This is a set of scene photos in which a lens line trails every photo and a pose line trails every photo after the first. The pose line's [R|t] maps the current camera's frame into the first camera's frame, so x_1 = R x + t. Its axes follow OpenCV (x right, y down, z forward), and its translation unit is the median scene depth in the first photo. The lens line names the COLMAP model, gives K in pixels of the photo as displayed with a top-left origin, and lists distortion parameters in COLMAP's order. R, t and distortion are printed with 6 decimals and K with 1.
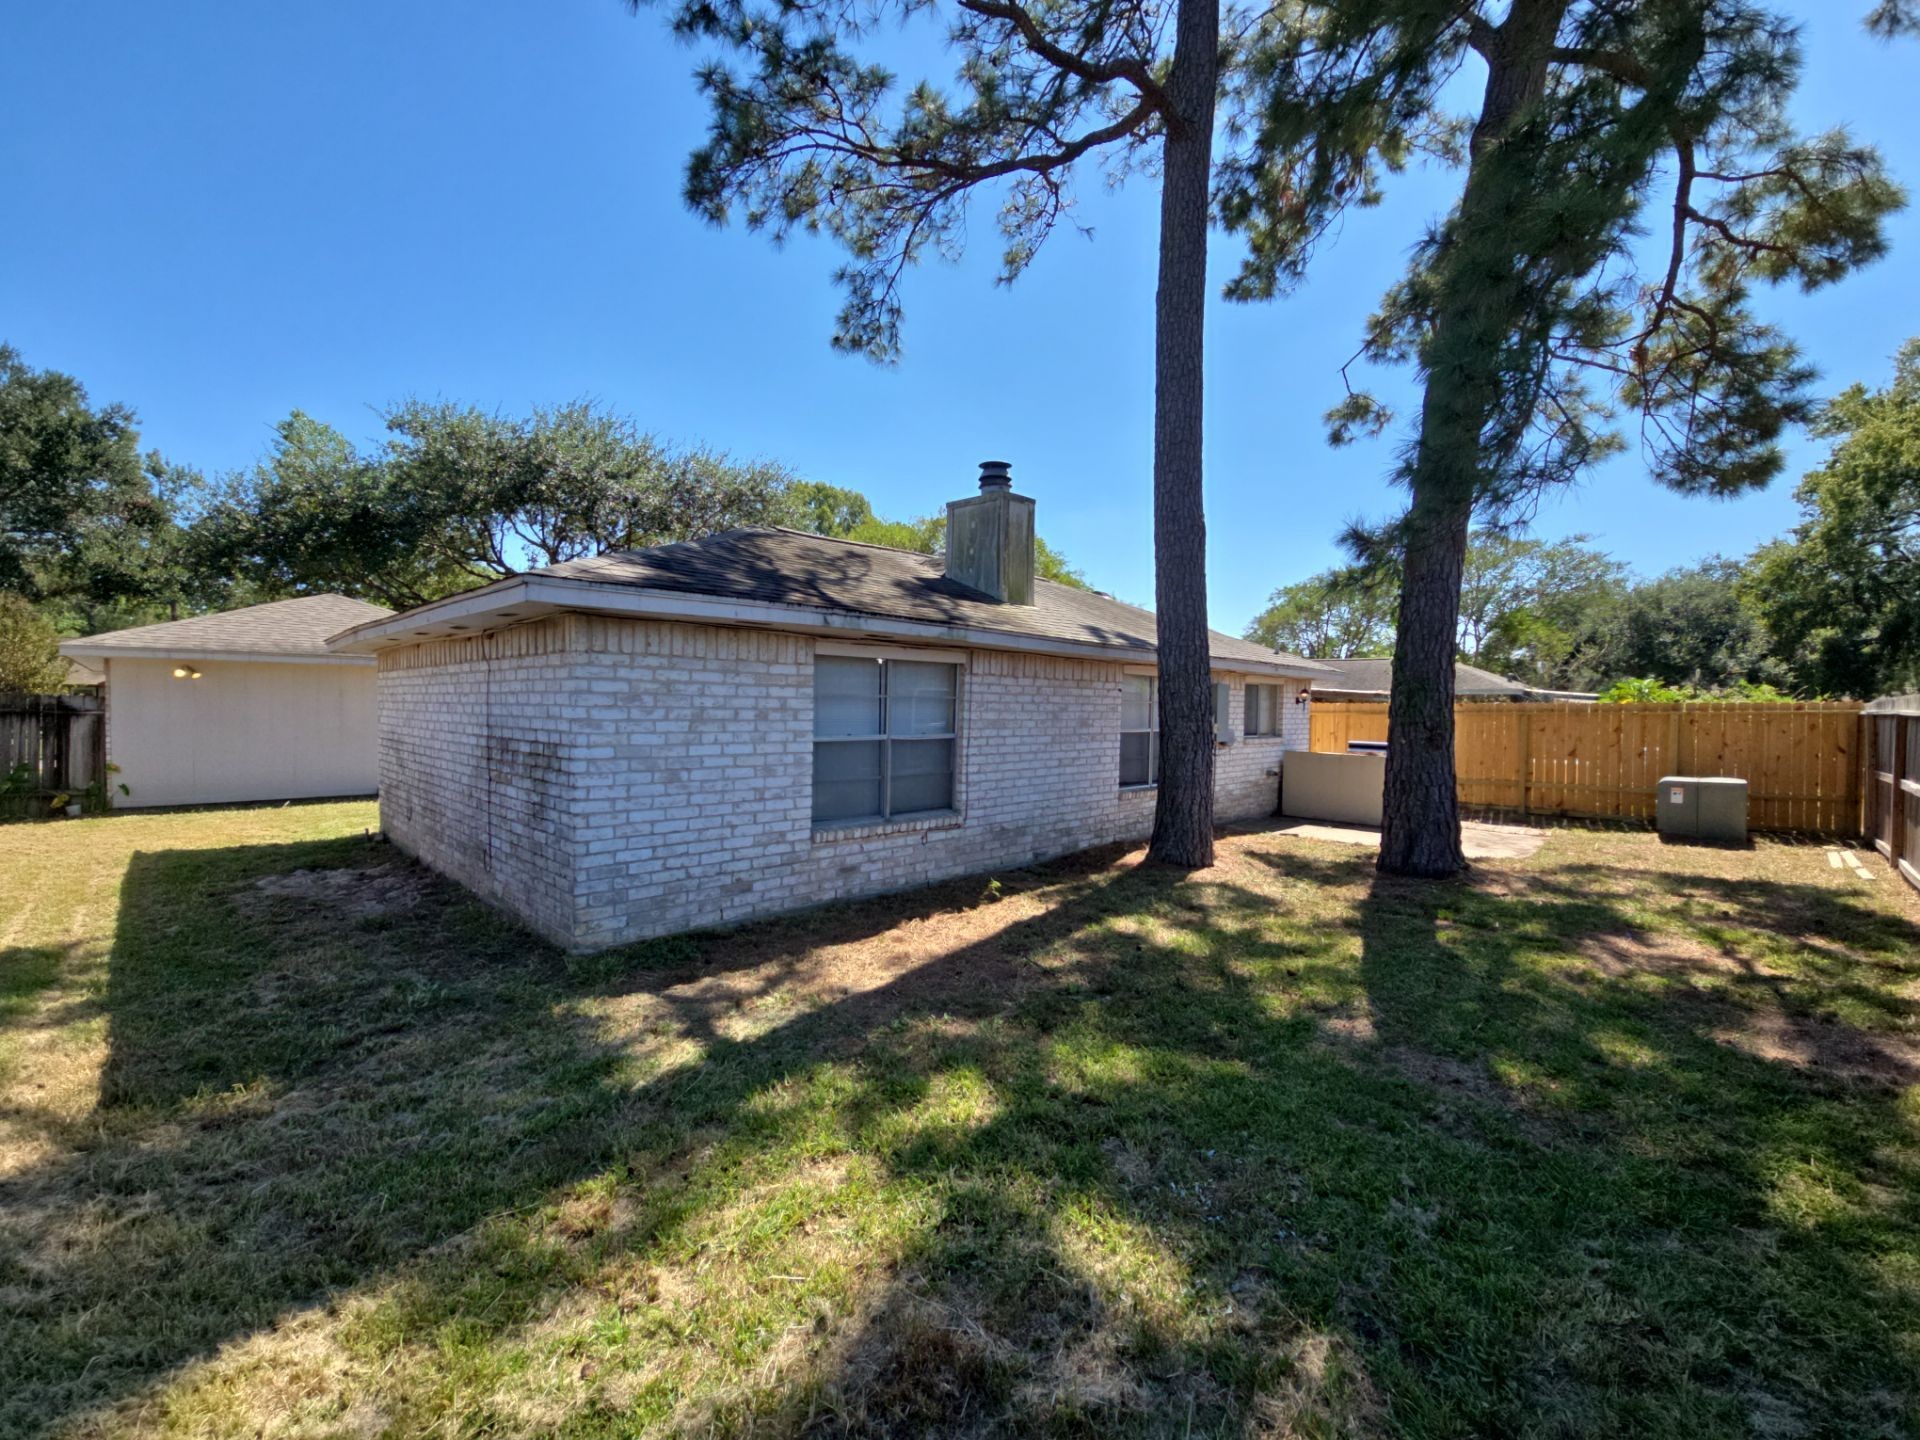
lens RADIAL K [[780.3, 0, 960.3], [0, 780.3, 731.7], [0, 0, 1]] dist [0.008905, -0.007552]
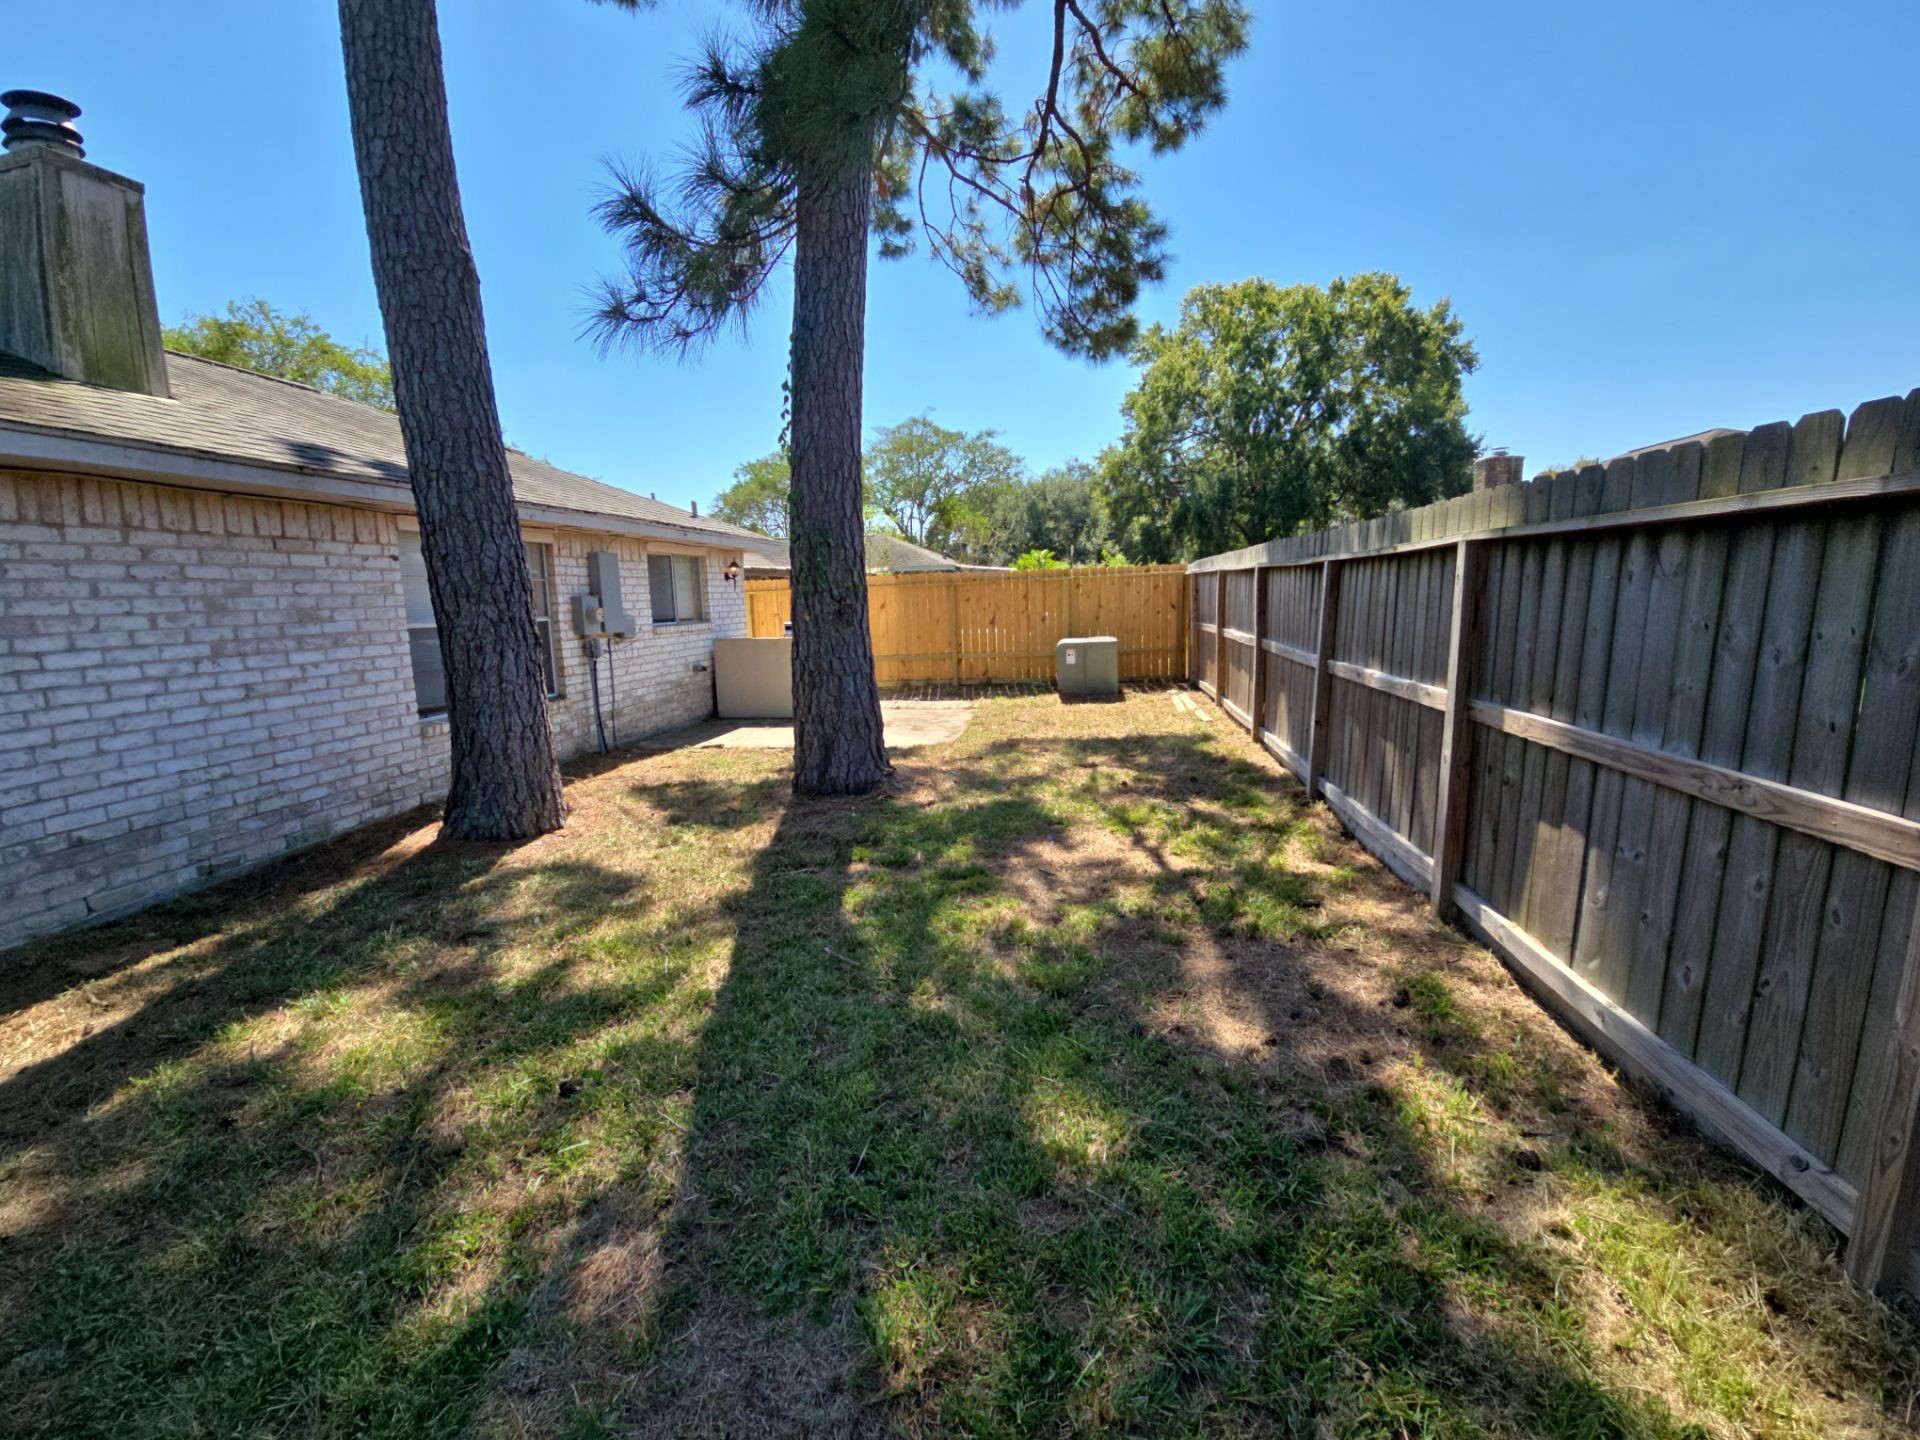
lens RADIAL K [[780.3, 0, 951.4], [0, 780.3, 729.1], [0, 0, 1]] dist [0.008905, -0.007552]
pose [[0.818541, -0.132657, 0.558920, 0.211544], [0.054589, 0.986530, 0.154201, 0.007394], [-0.571848, -0.095709, 0.814758, 0.262204]]
